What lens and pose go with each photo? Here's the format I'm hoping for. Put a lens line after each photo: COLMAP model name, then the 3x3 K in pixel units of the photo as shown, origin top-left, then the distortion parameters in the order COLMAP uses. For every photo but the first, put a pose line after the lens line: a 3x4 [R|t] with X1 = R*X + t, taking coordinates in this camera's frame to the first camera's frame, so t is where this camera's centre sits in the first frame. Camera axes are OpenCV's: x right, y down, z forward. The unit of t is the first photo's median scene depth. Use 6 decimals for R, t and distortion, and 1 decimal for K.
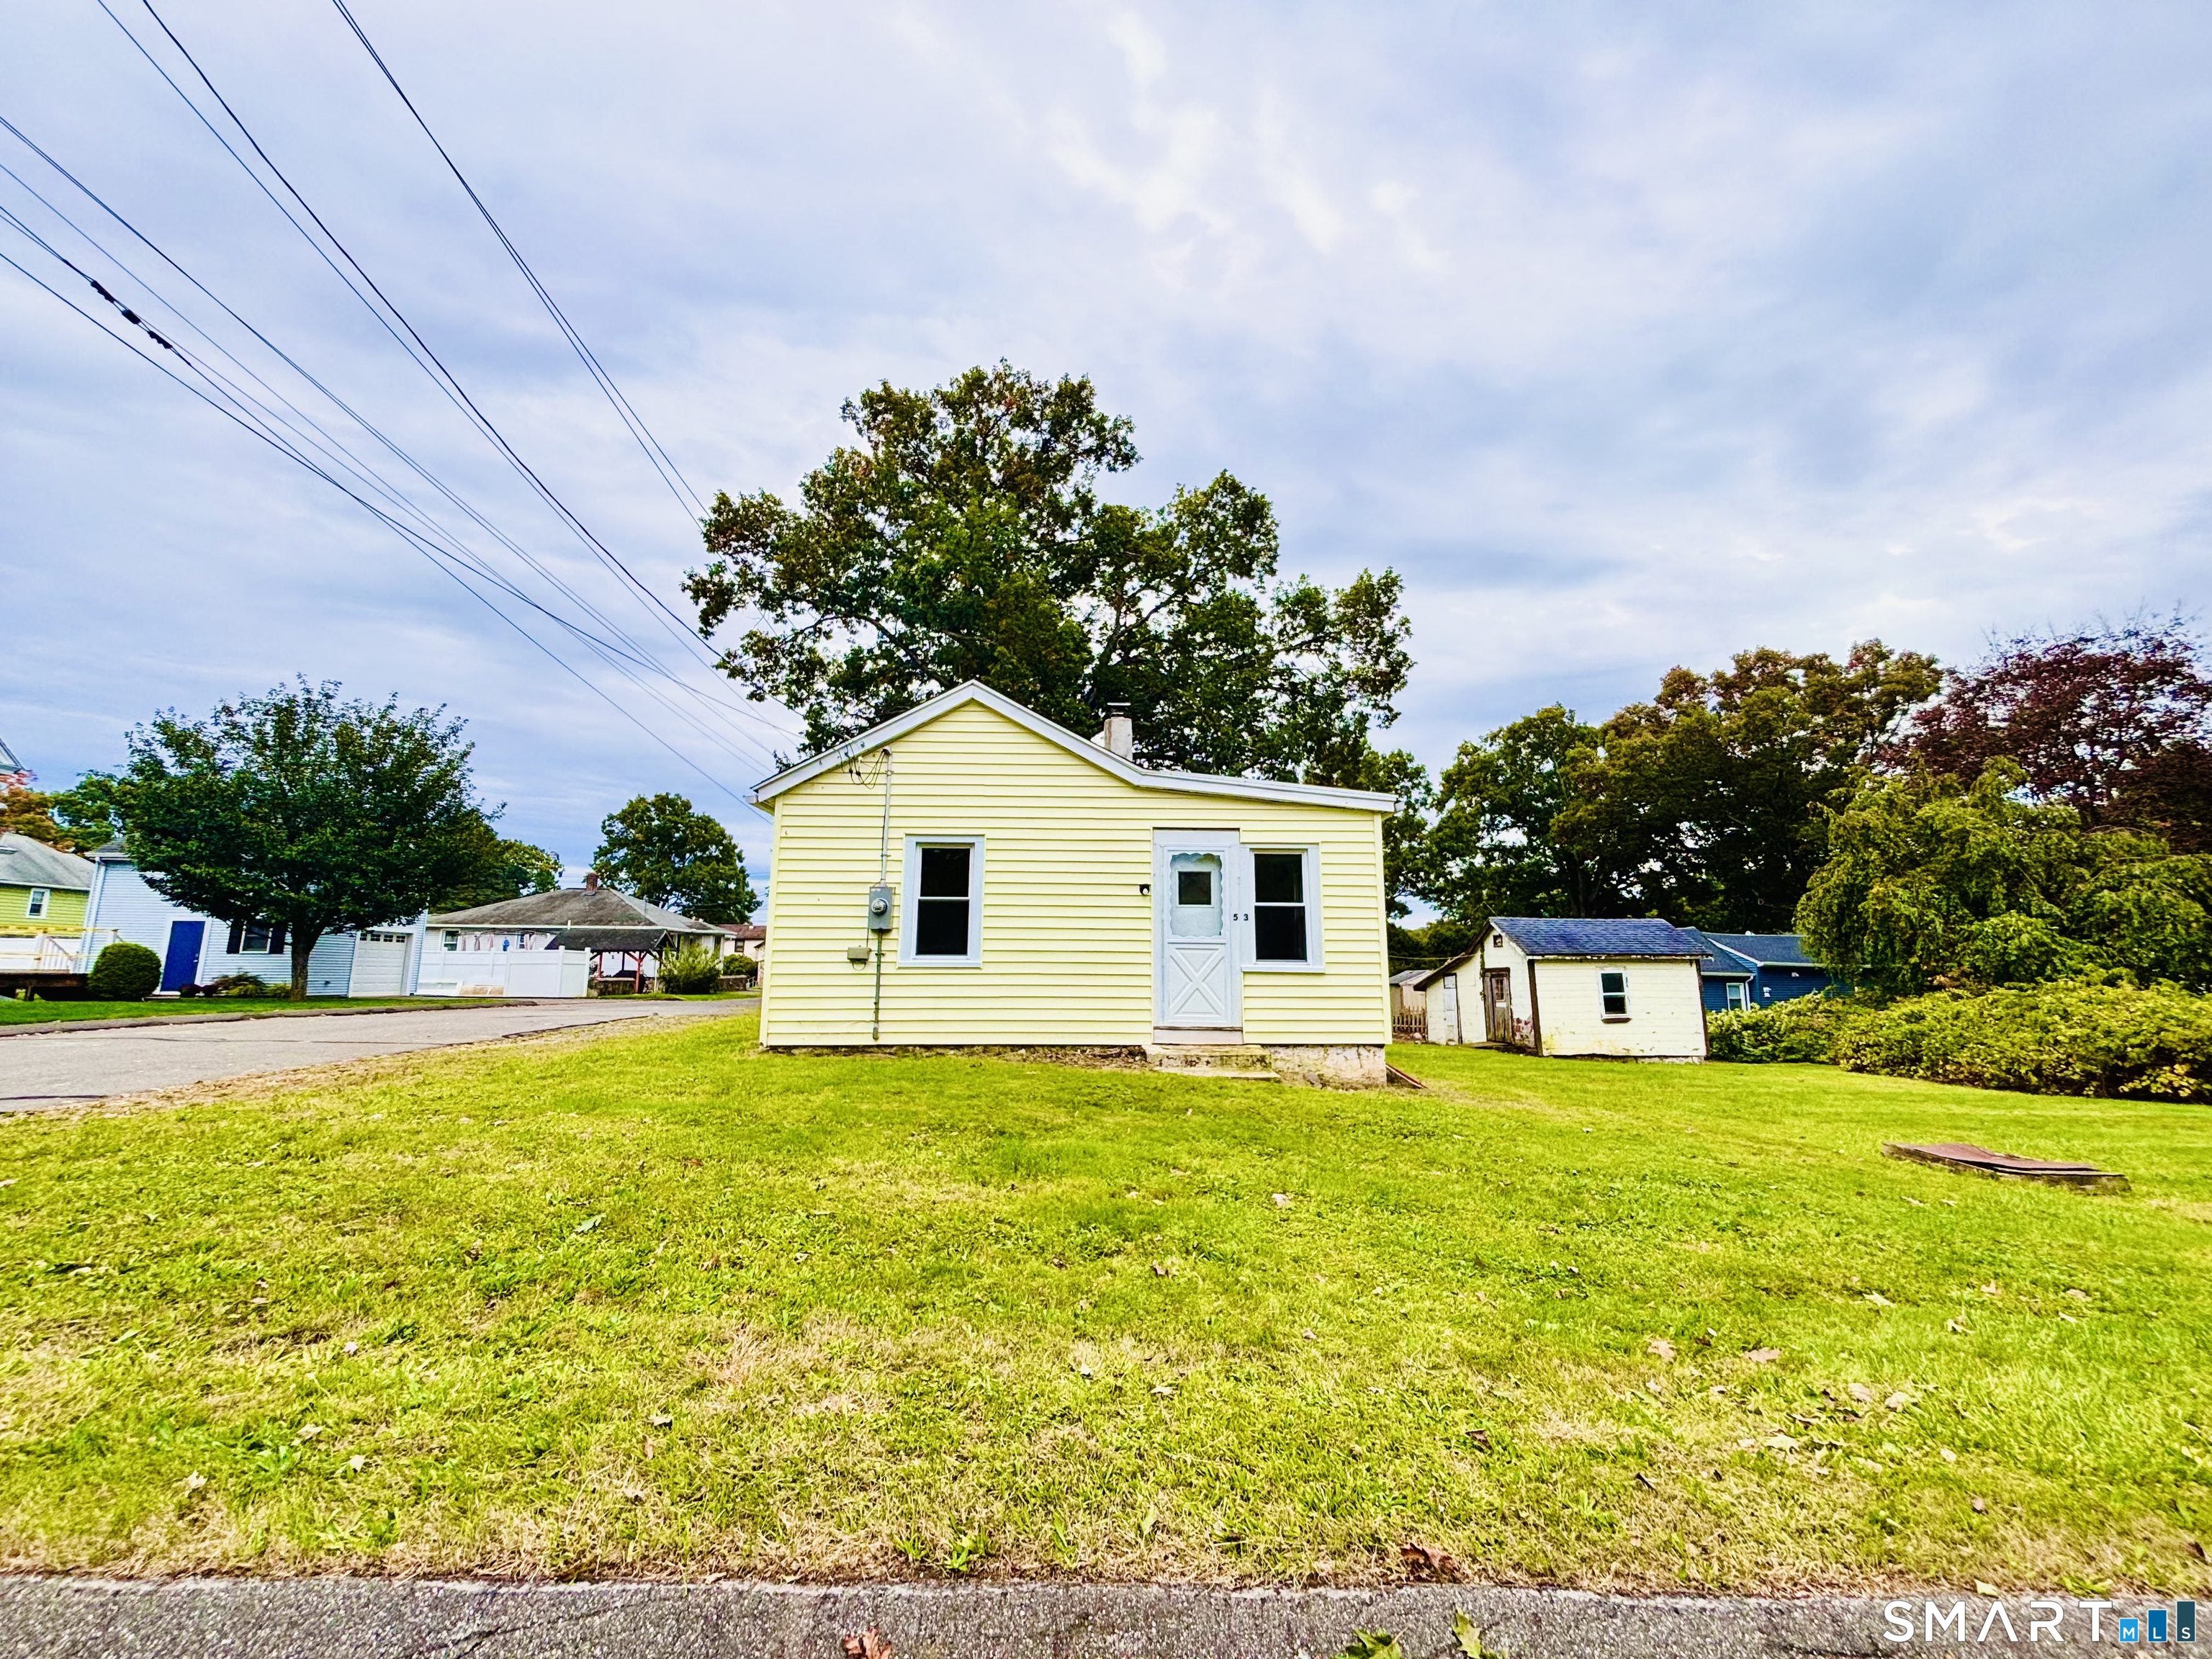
lens RADIAL K [[900.2, 0, 1109.4], [0, 900.2, 827.4], [0, 0, 1]] dist [0.002932, 0.000752]
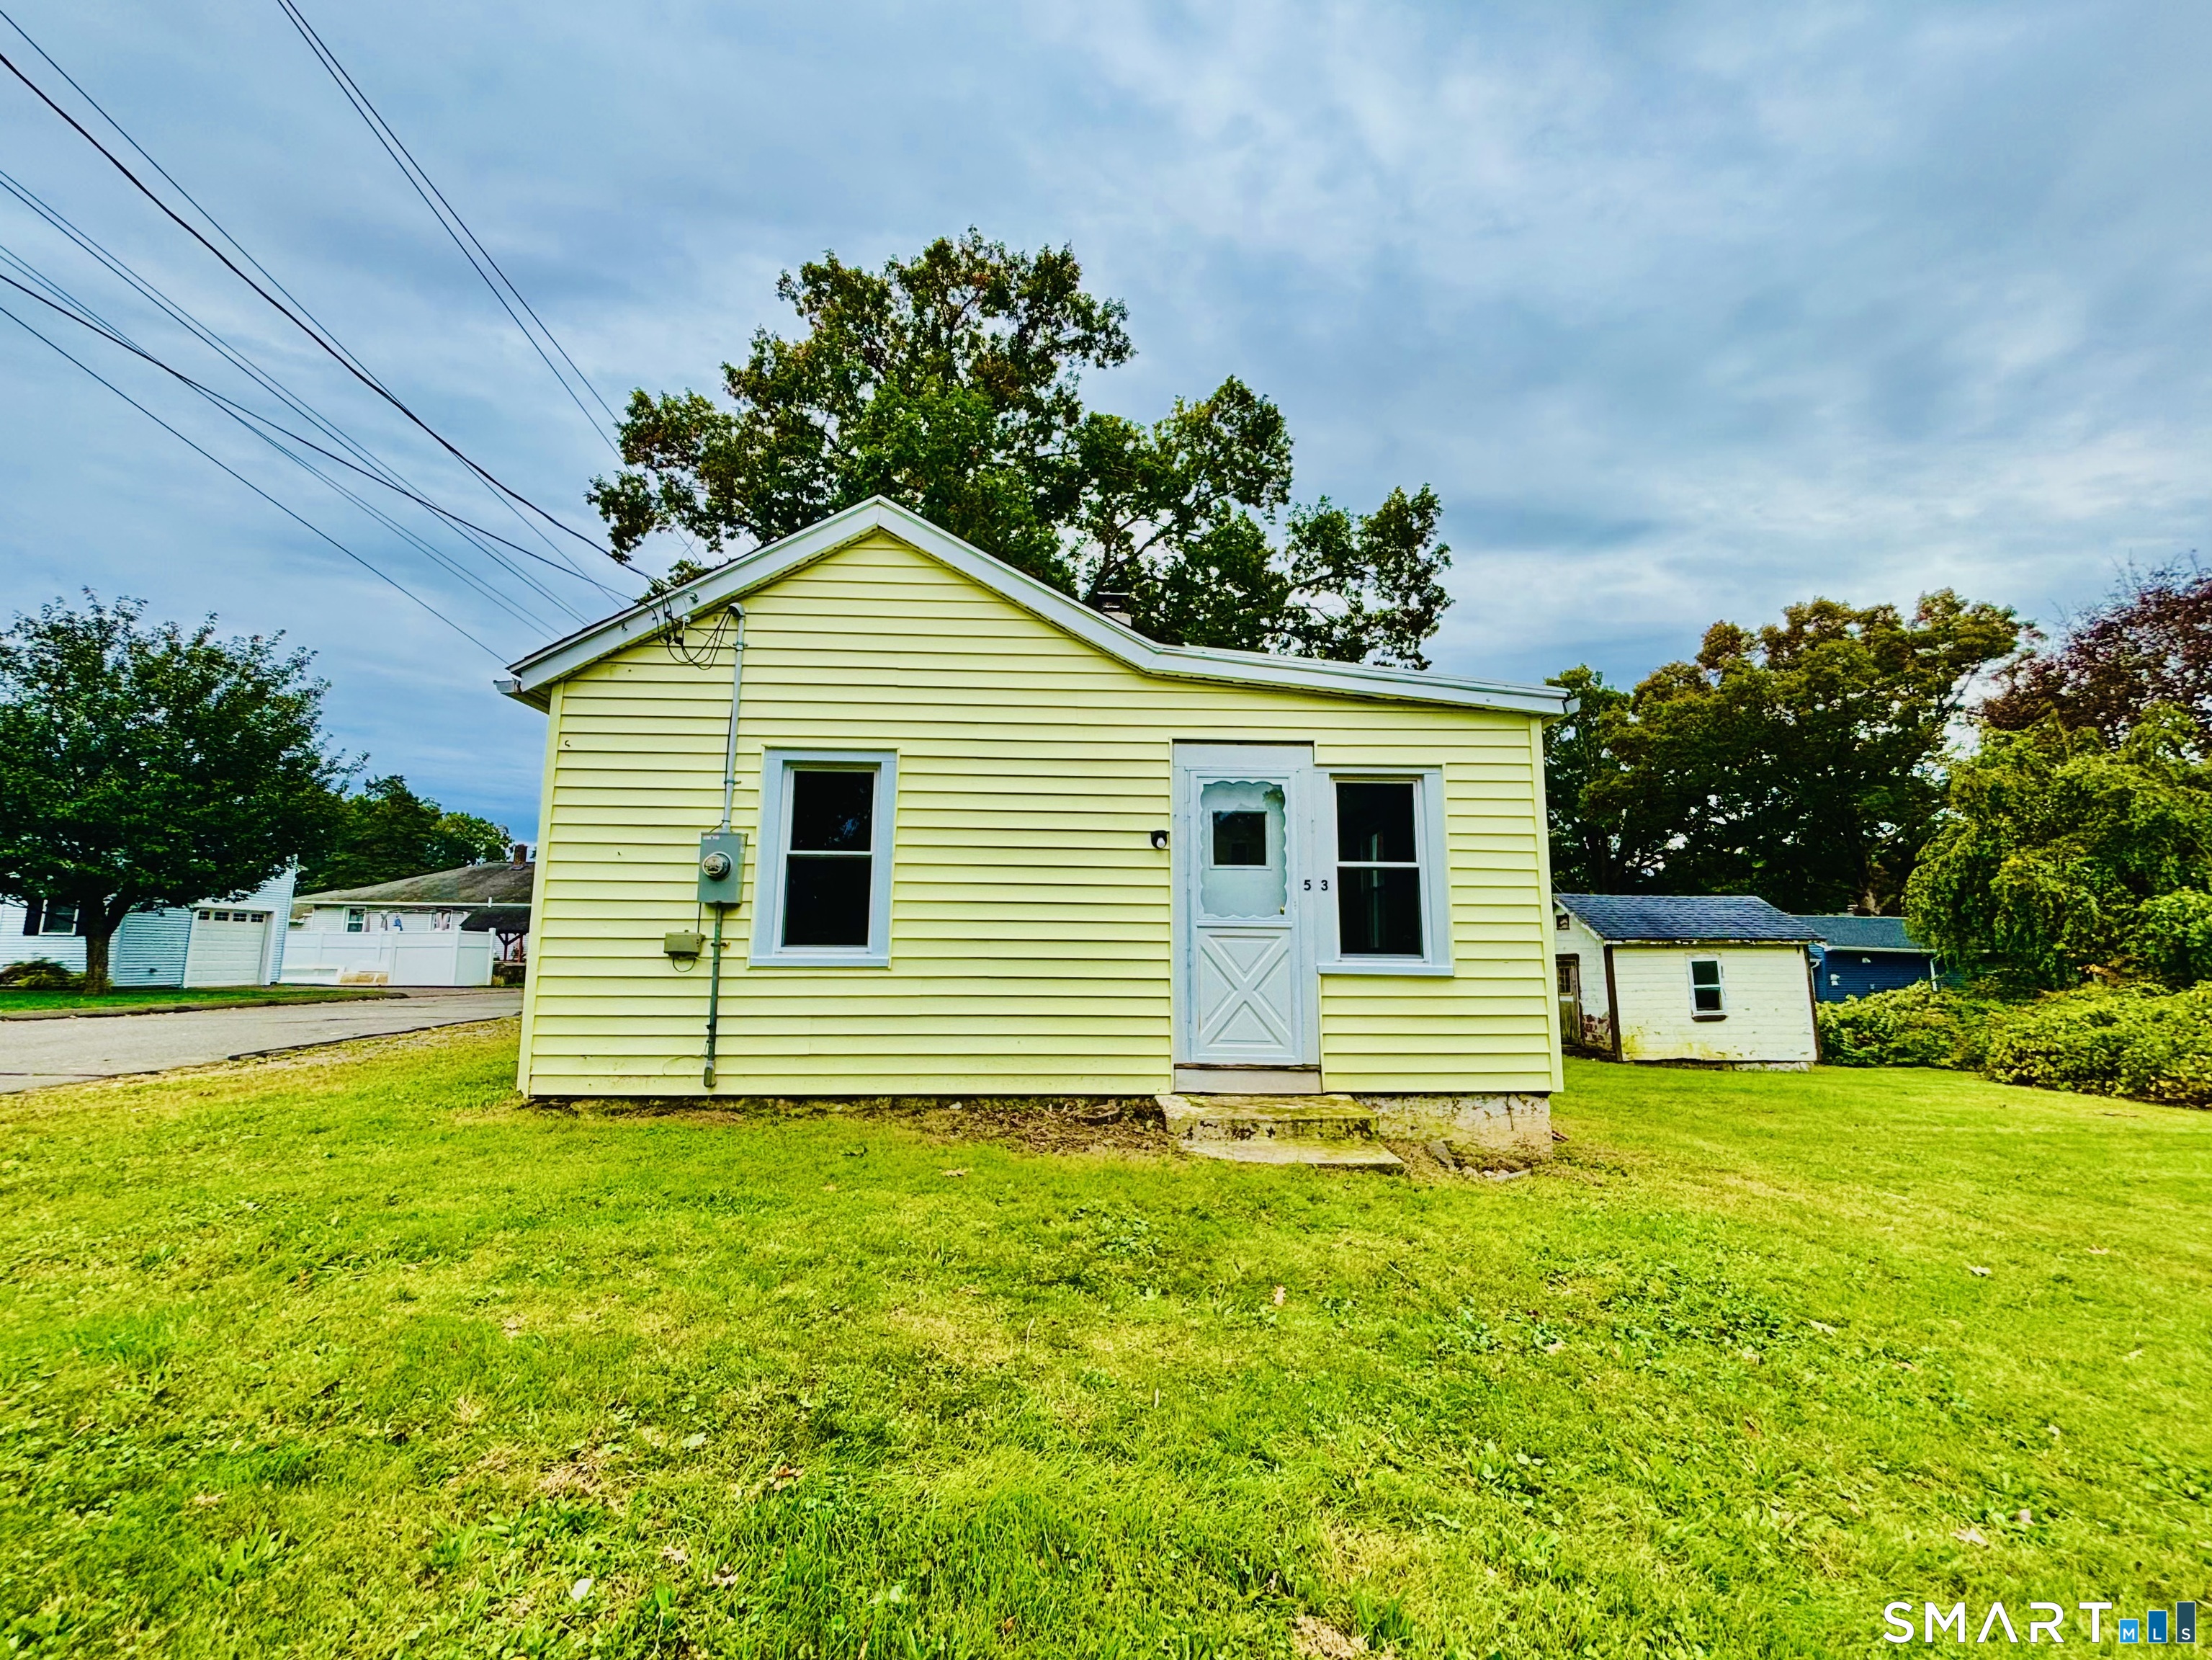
lens RADIAL K [[900.4, 0, 1094.5], [0, 900.4, 825.3], [0, 0, 1]] dist [0.002932, 0.000752]
pose [[0.999998, 0.001442, -0.001672, -0.001601], [-0.001409, 0.999809, 0.019503, 0.019846], [0.001699, -0.019501, 0.999808, 0.161646]]
